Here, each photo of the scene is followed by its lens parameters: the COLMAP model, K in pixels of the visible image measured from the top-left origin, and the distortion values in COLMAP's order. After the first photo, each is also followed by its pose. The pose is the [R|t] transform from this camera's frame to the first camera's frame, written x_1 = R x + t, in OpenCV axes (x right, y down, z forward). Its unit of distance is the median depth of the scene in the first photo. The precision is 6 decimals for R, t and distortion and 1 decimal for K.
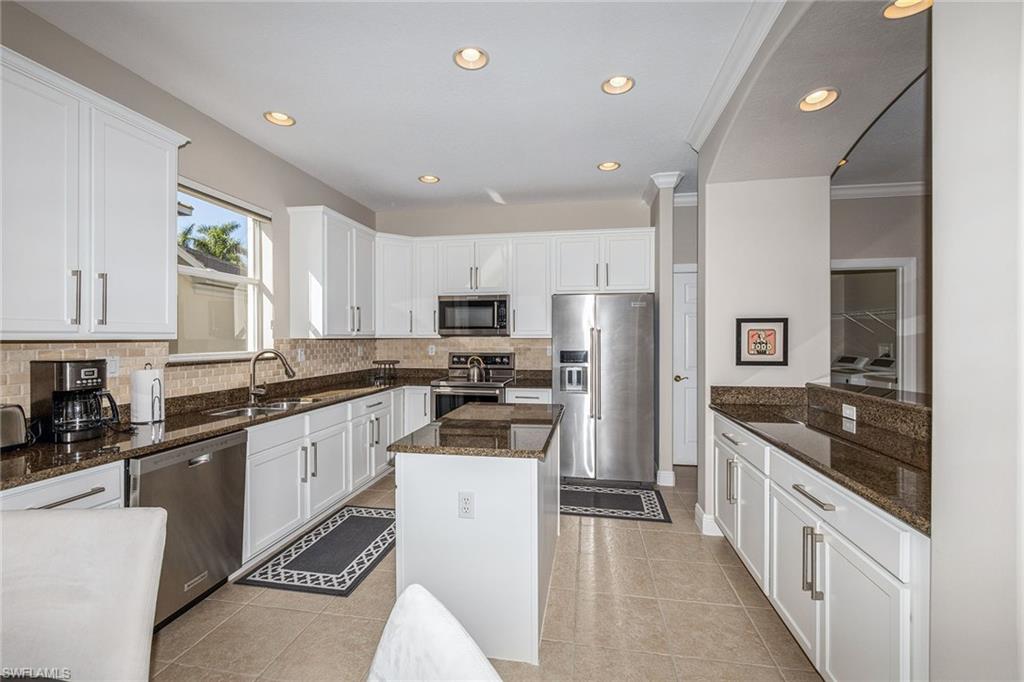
lens RADIAL K [[438.7, 0, 510.1], [0, 438.7, 336.8], [0, 0, 1]] dist [-0.011107, -0.000124]
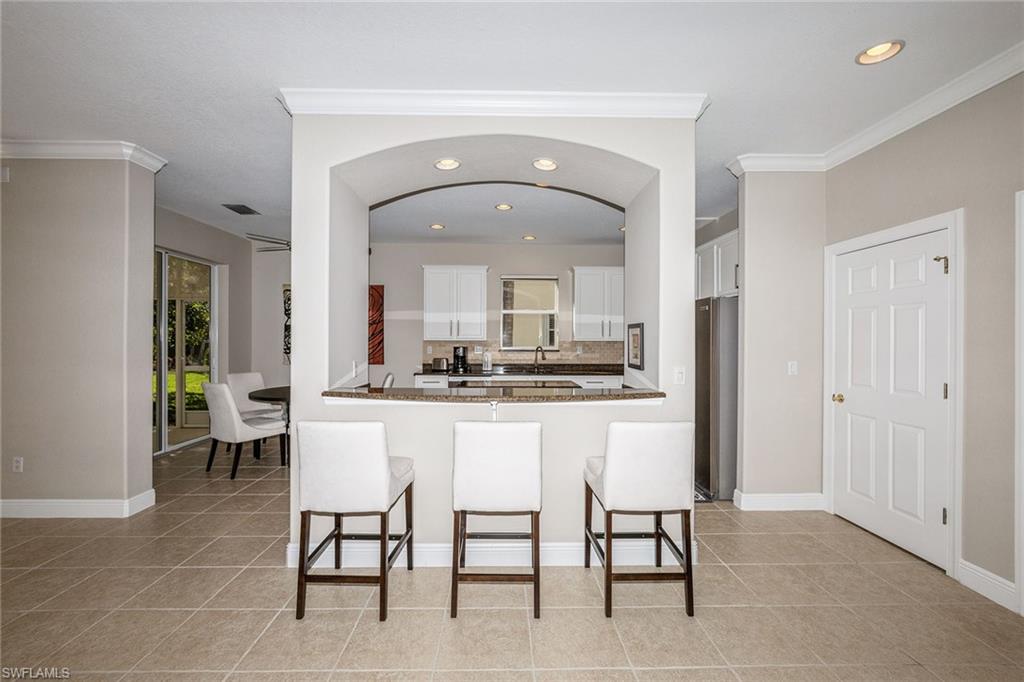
lens RADIAL K [[438.7, 0, 514.5], [0, 438.7, 337.5], [0, 0, 1]] dist [-0.011107, -0.000124]
pose [[0.214937, -0.005552, -0.976612, 1.639413], [-0.004222, 0.999969, -0.006614, 0.000828], [0.976619, 0.005544, 0.214907, 0.477818]]
